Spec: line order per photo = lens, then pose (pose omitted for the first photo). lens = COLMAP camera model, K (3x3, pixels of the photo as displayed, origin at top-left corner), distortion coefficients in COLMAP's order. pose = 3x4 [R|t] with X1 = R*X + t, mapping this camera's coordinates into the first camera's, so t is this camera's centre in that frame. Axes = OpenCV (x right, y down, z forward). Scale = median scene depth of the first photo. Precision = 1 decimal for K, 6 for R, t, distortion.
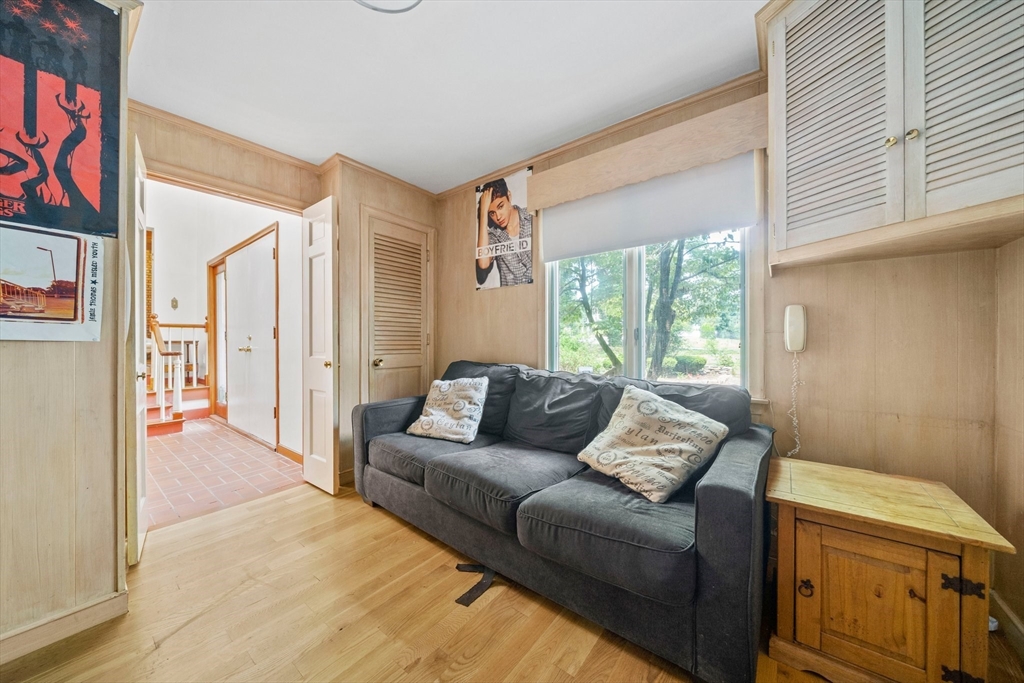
lens RADIAL K [[350.2, 0, 512.0], [0, 350.2, 341.5], [0, 0, 1]] dist [0.000093, 0.000010]
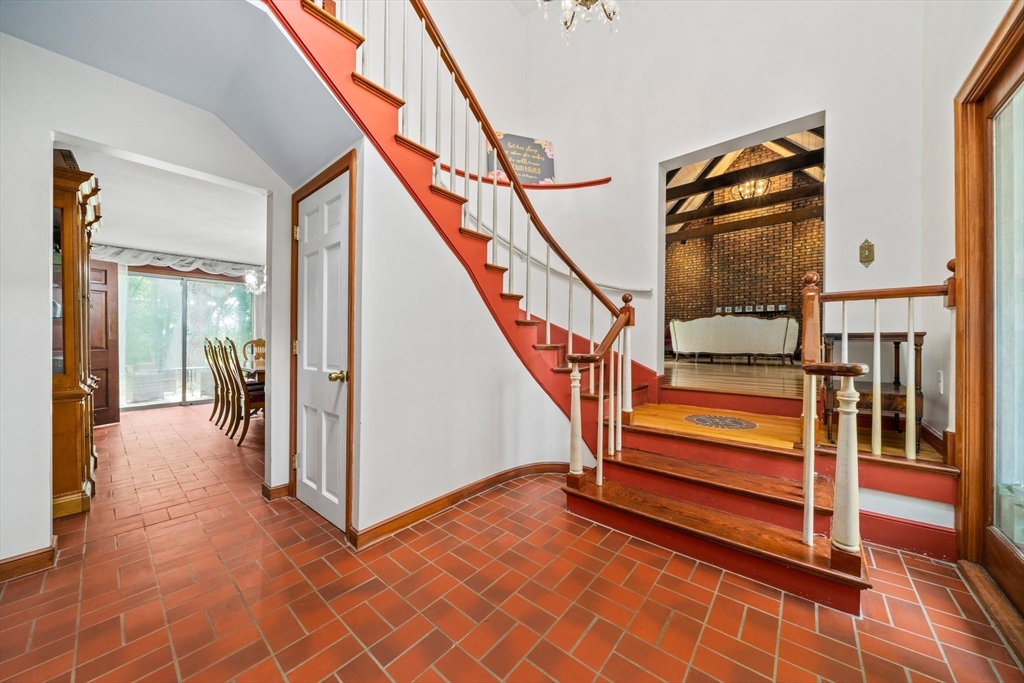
lens RADIAL K [[350.2, 0, 512.0], [0, 350.2, 341.5], [0, 0, 1]] dist [0.000093, 0.000010]
pose [[-0.039600, 0.007002, -0.999191, -0.515845], [-0.003040, 0.999970, 0.007128, 0.005557], [0.999211, 0.003319, -0.039578, 0.588127]]
